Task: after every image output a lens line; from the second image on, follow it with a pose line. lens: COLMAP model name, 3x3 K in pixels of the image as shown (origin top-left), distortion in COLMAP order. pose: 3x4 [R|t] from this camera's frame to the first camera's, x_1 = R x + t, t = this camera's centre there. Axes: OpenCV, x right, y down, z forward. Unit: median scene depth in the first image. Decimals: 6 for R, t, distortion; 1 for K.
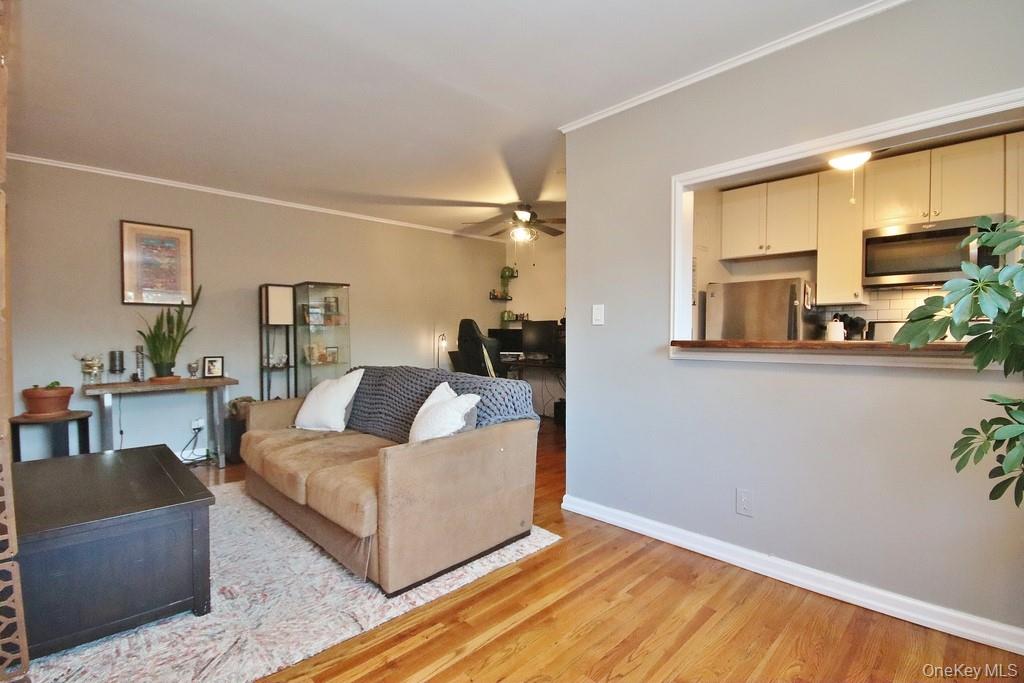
lens RADIAL K [[474.4, 0, 518.2], [0, 474.4, 346.8], [0, 0, 1]] dist [0.001645, -0.004940]
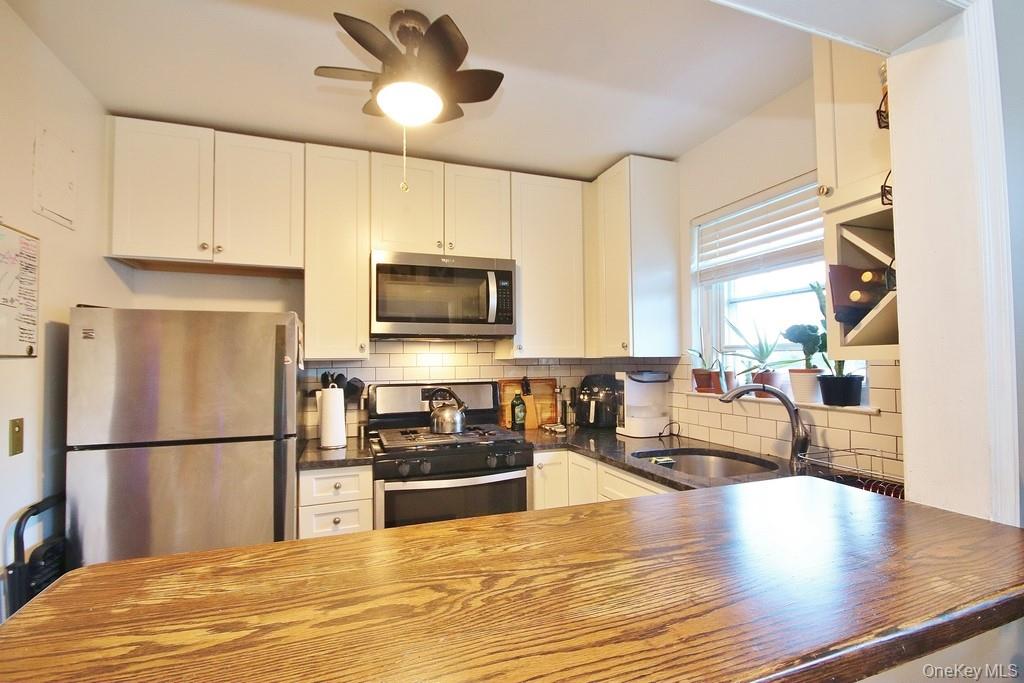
lens RADIAL K [[474.4, 0, 513.3], [0, 474.4, 341.4], [0, 0, 1]] dist [0.001645, -0.004940]
pose [[0.417591, 0.033047, 0.908034, 0.176988], [0.035604, 0.997976, -0.052694, -0.063749], [-0.907937, 0.054335, 0.415569, 0.460266]]
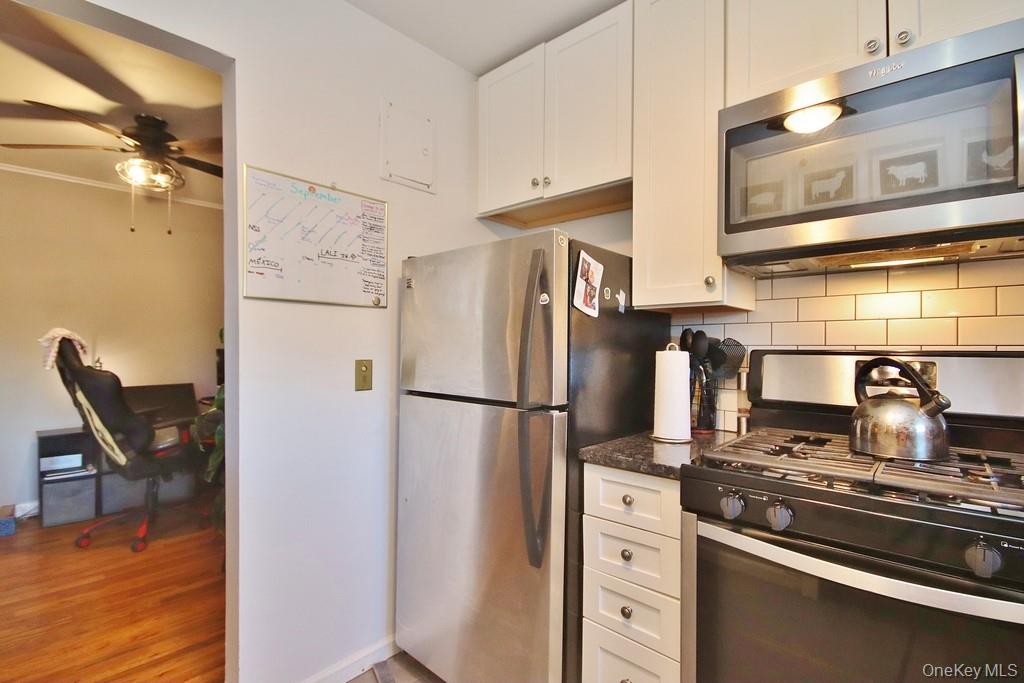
lens RADIAL K [[474.4, 0, 528.2], [0, 474.4, 347.0], [0, 0, 1]] dist [0.001645, -0.004940]
pose [[0.998384, 0.007834, 0.056287, 0.462052], [-0.005847, 0.999357, -0.035382, -0.035199], [-0.056528, 0.034996, 0.997787, 0.529999]]
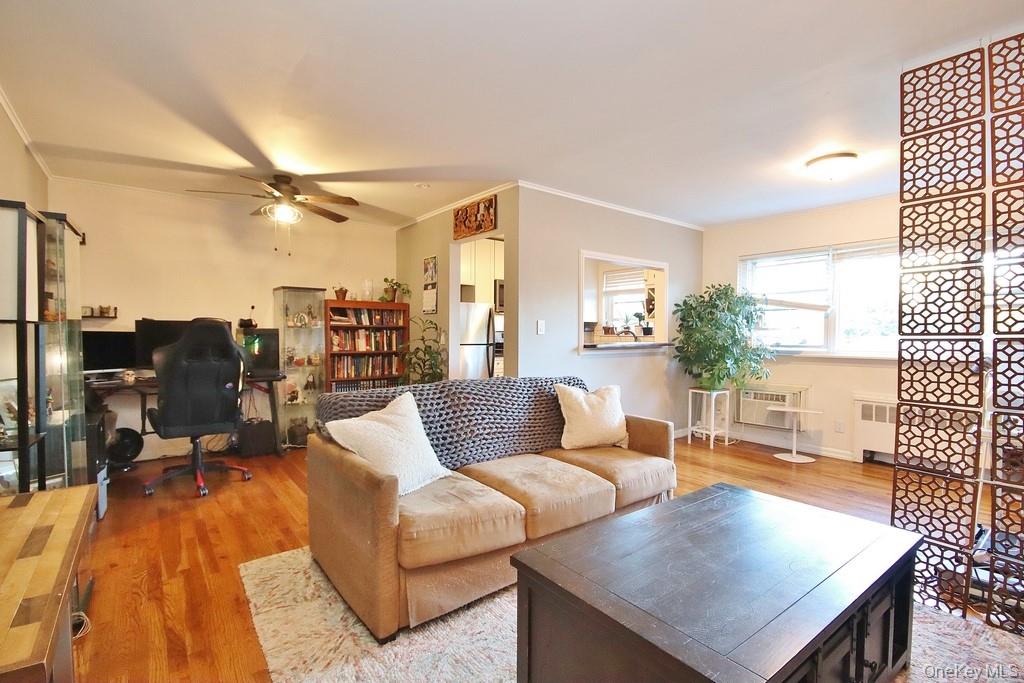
lens RADIAL K [[474.4, 0, 511.6], [0, 474.4, 342.6], [0, 0, 1]] dist [0.001645, -0.004940]
pose [[0.112623, -0.015772, 0.993513, -0.853906], [0.025512, 0.999590, 0.012976, -0.027158], [-0.993310, 0.023885, 0.112979, 0.630805]]
